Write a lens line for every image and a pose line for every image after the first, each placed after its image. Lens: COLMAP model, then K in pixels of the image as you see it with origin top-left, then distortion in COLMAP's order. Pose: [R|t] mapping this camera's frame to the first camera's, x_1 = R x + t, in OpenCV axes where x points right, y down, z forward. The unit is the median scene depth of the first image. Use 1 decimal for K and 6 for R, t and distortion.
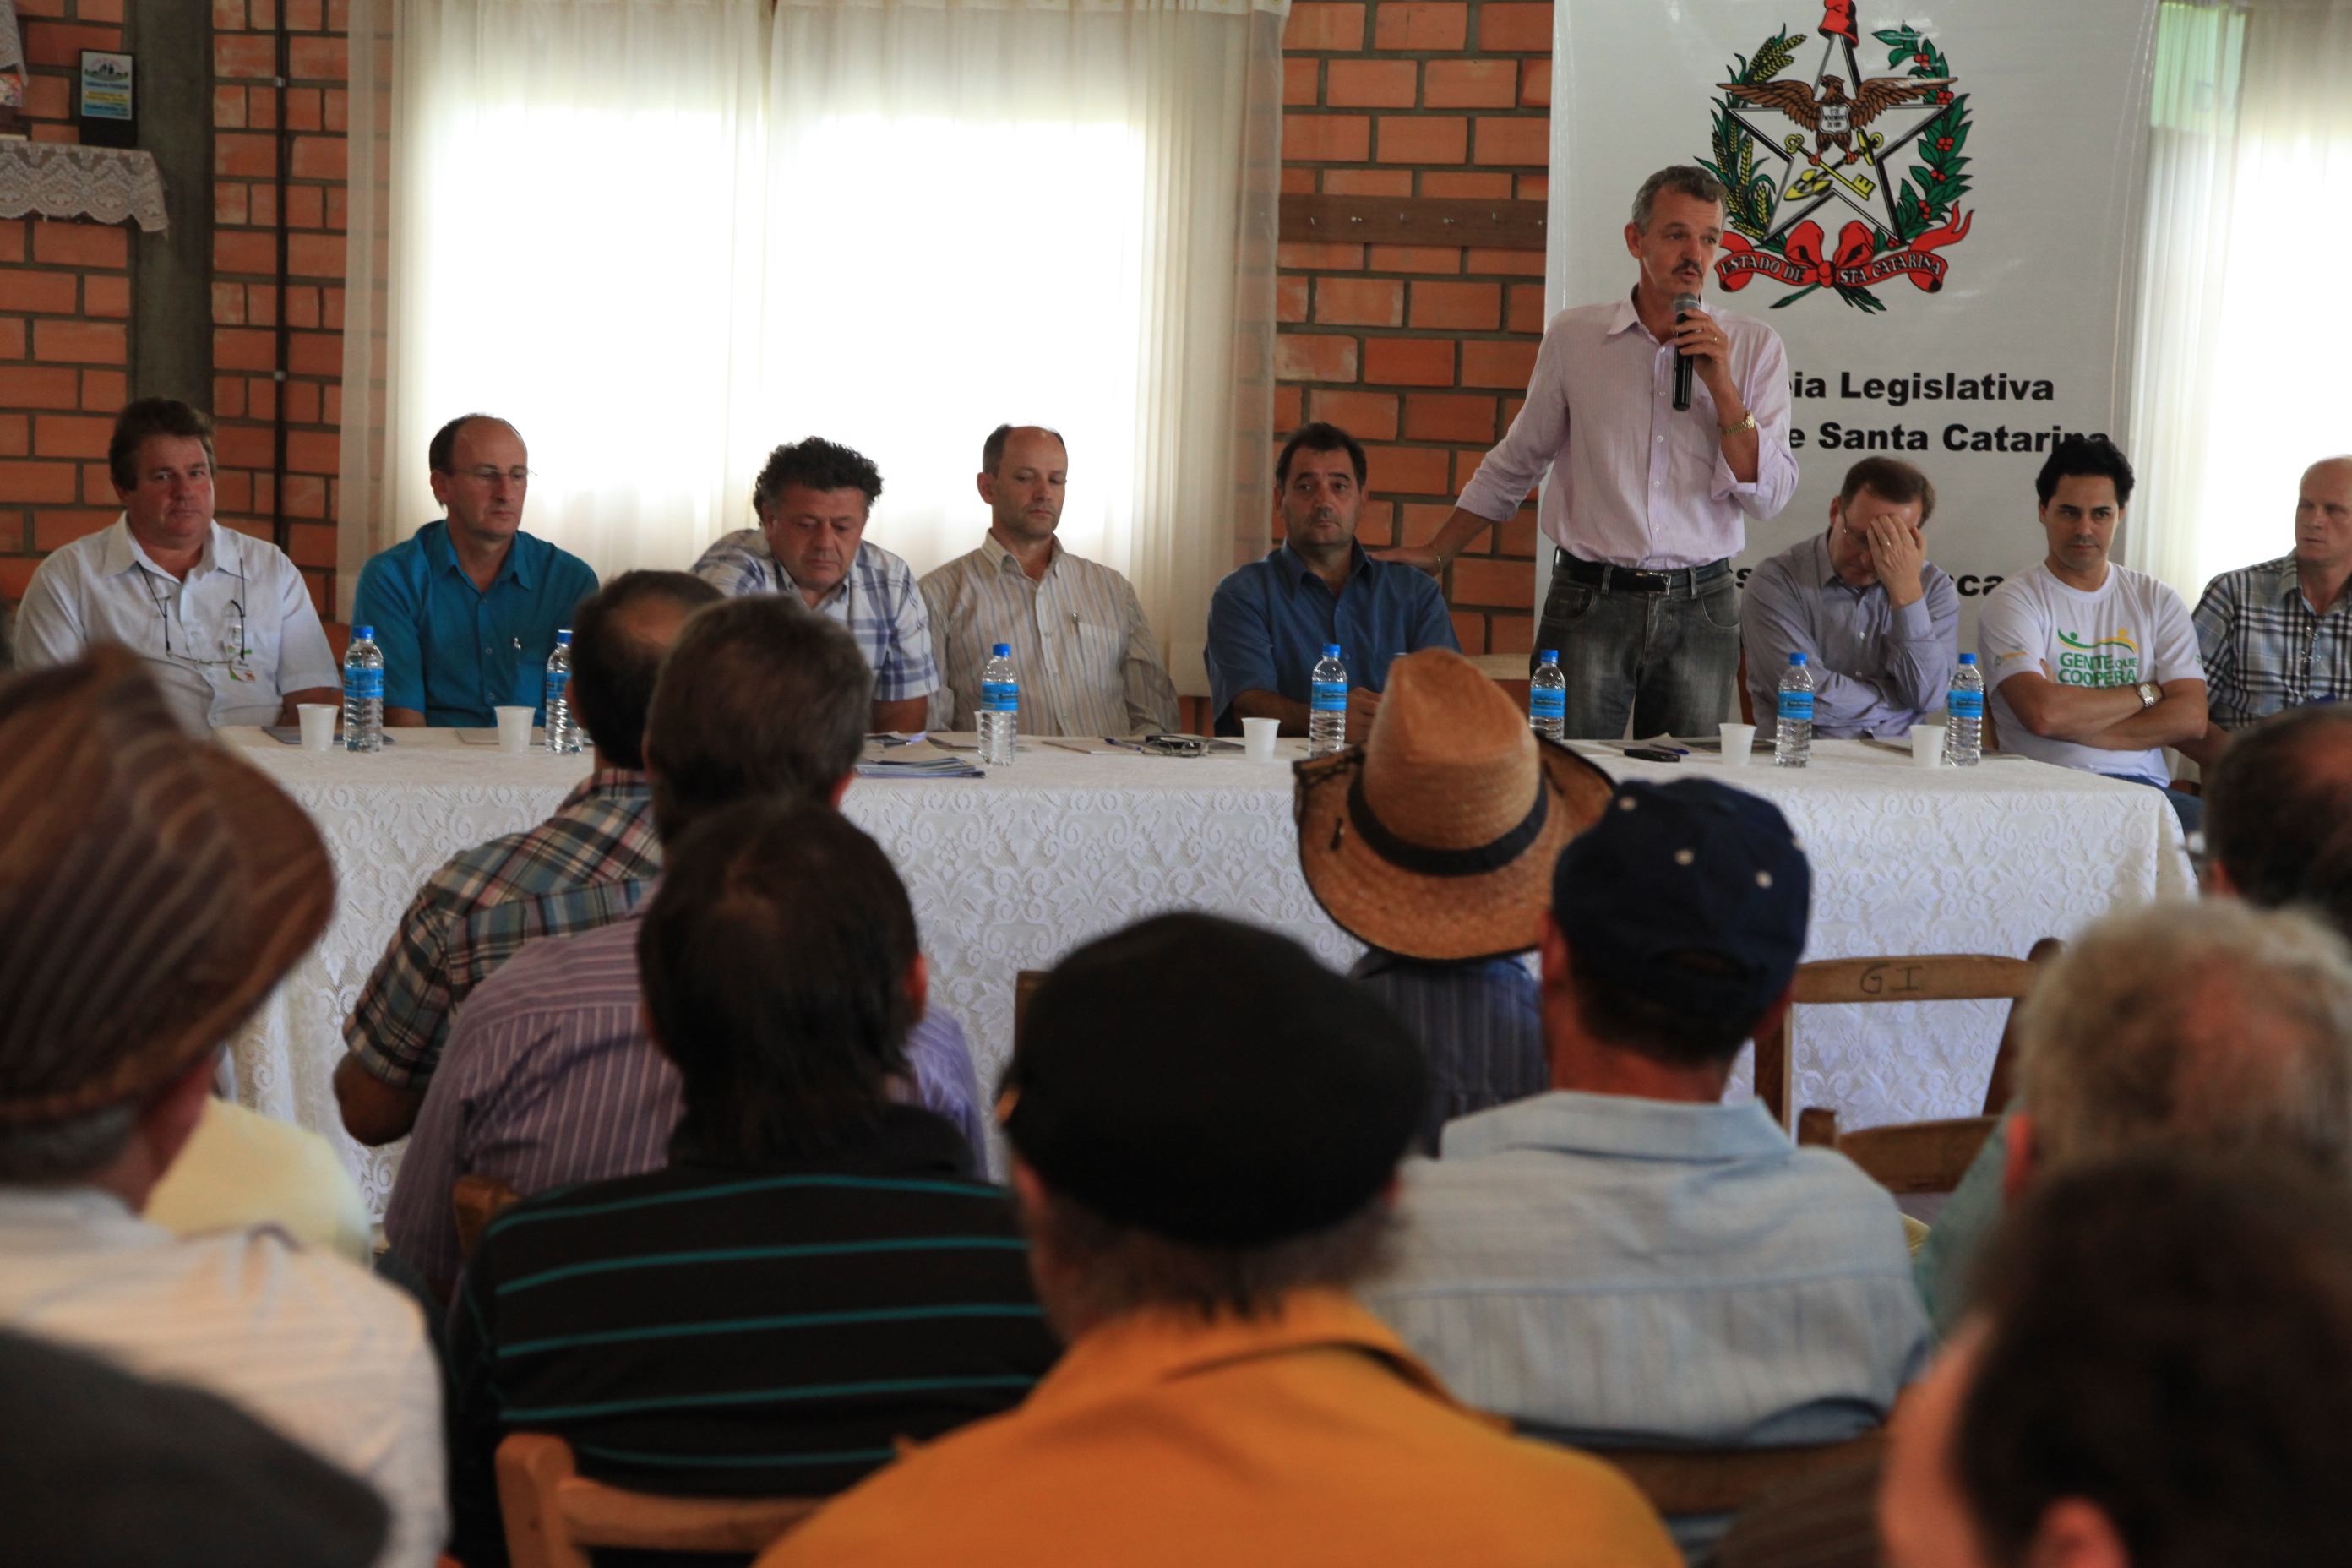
lens RADIAL K [[4292.2, 0, 1176.0], [0, 4292.2, 784.0], [0, 0, 1]] dist [0.328135, -0.380216]
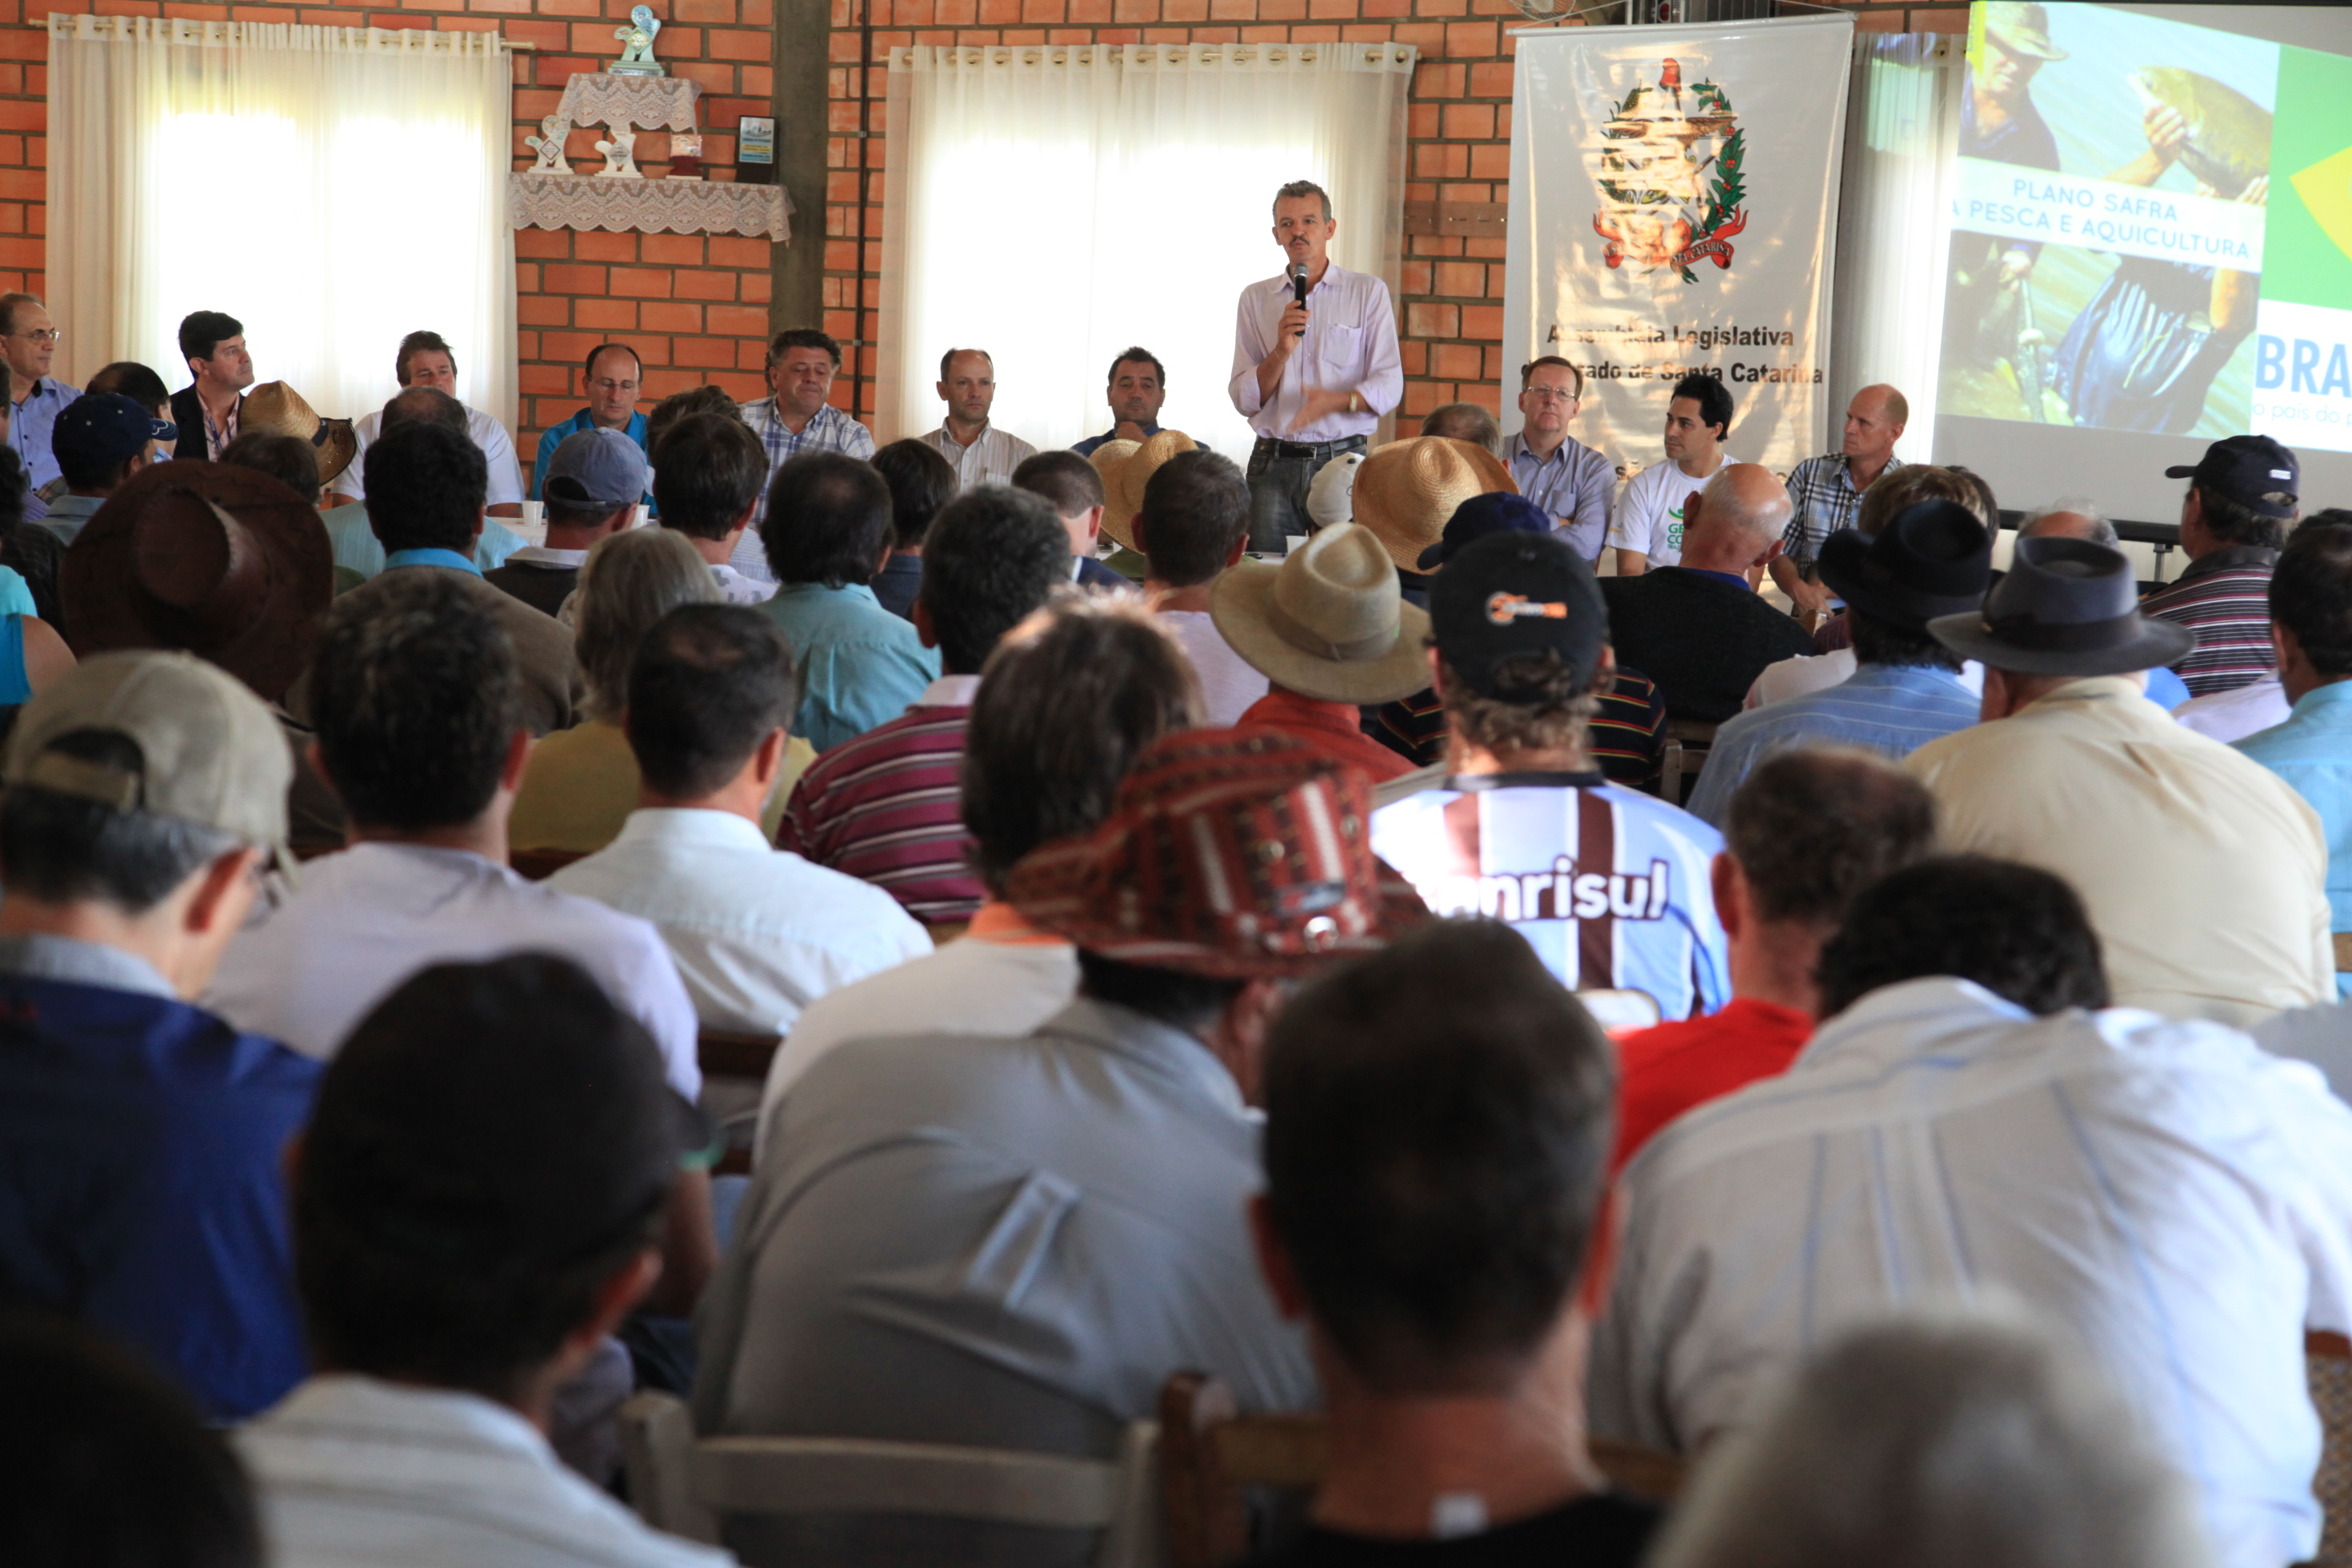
lens RADIAL K [[4775.5, 0, 1176.6], [0, 4775.5, 861.7], [0, 0, 1]] dist [0.290093, -0.692516]
pose [[0.932615, 0.039082, -0.358751, 0.571298], [-0.039368, 0.999204, 0.006509, 0.075201], [0.358720, 0.008054, 0.933410, -0.513743]]
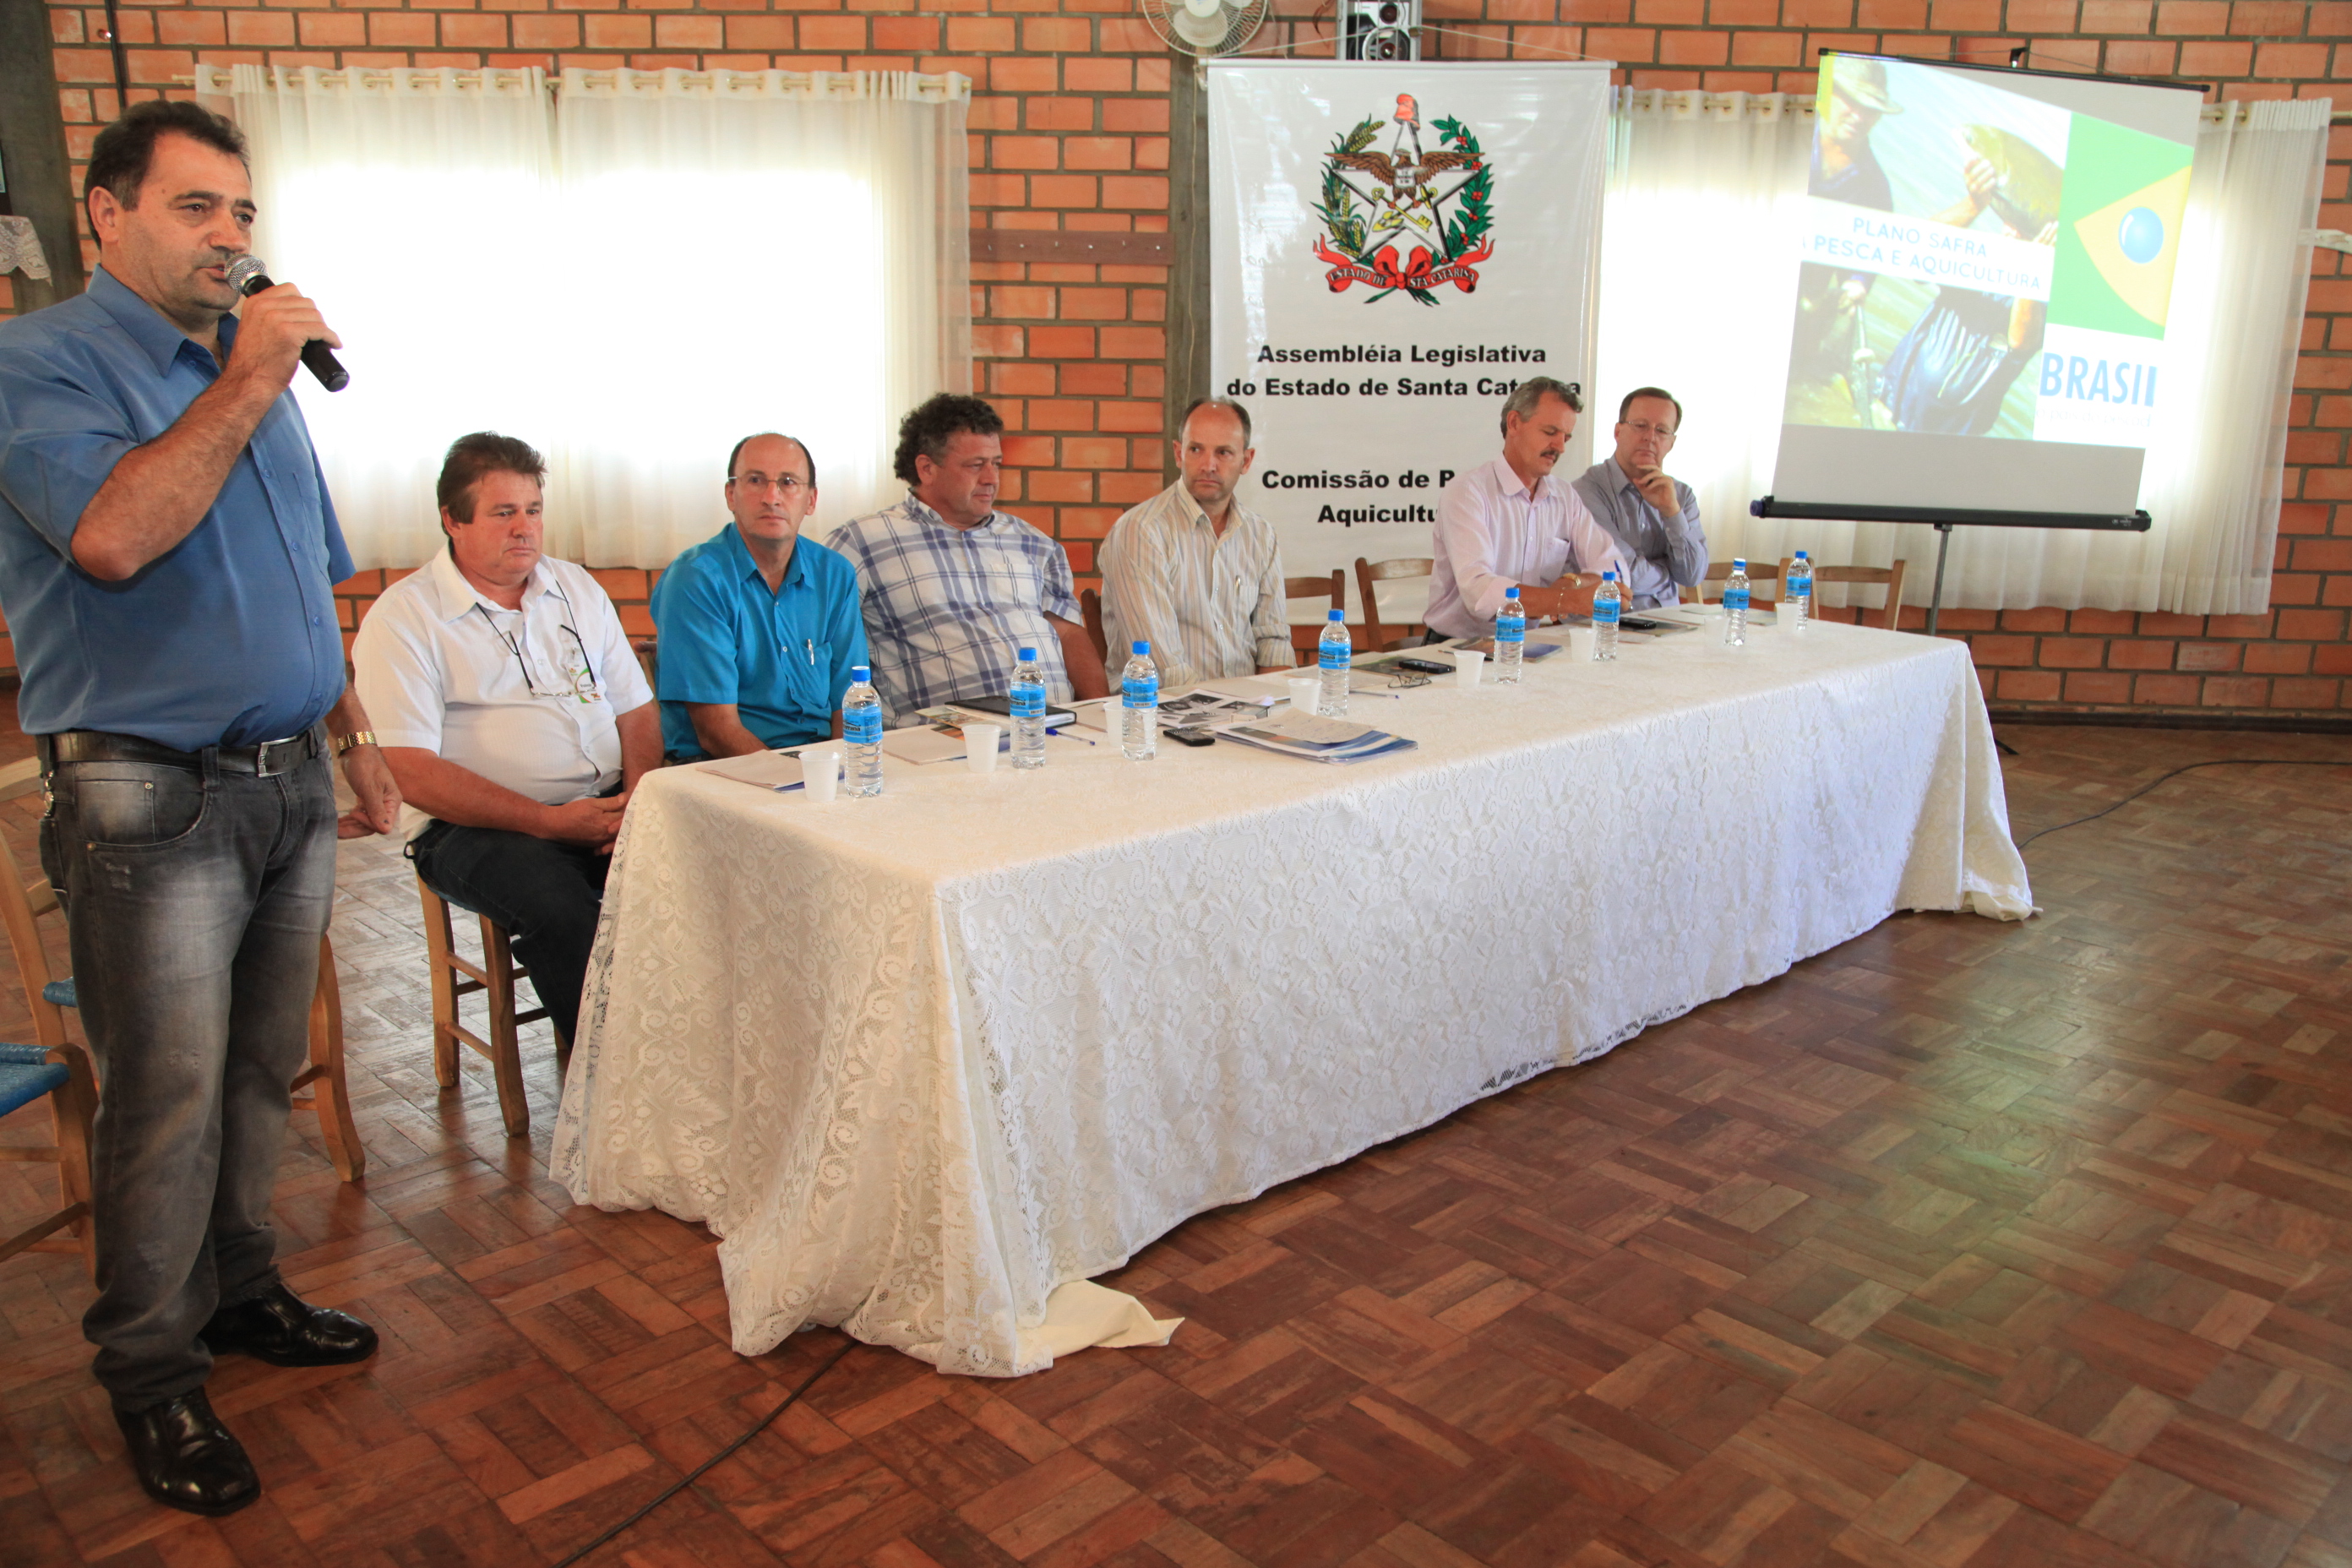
lens RADIAL K [[1851.6, 0, 1175.8], [0, 1851.6, 795.5], [0, 0, 1]] dist [-0.086235, 0.084819]
pose [[0.901824, -0.128256, 0.412631, -0.213106], [0.063990, 0.984045, 0.166013, -0.051751], [-0.427339, -0.123310, 0.895643, 0.432434]]
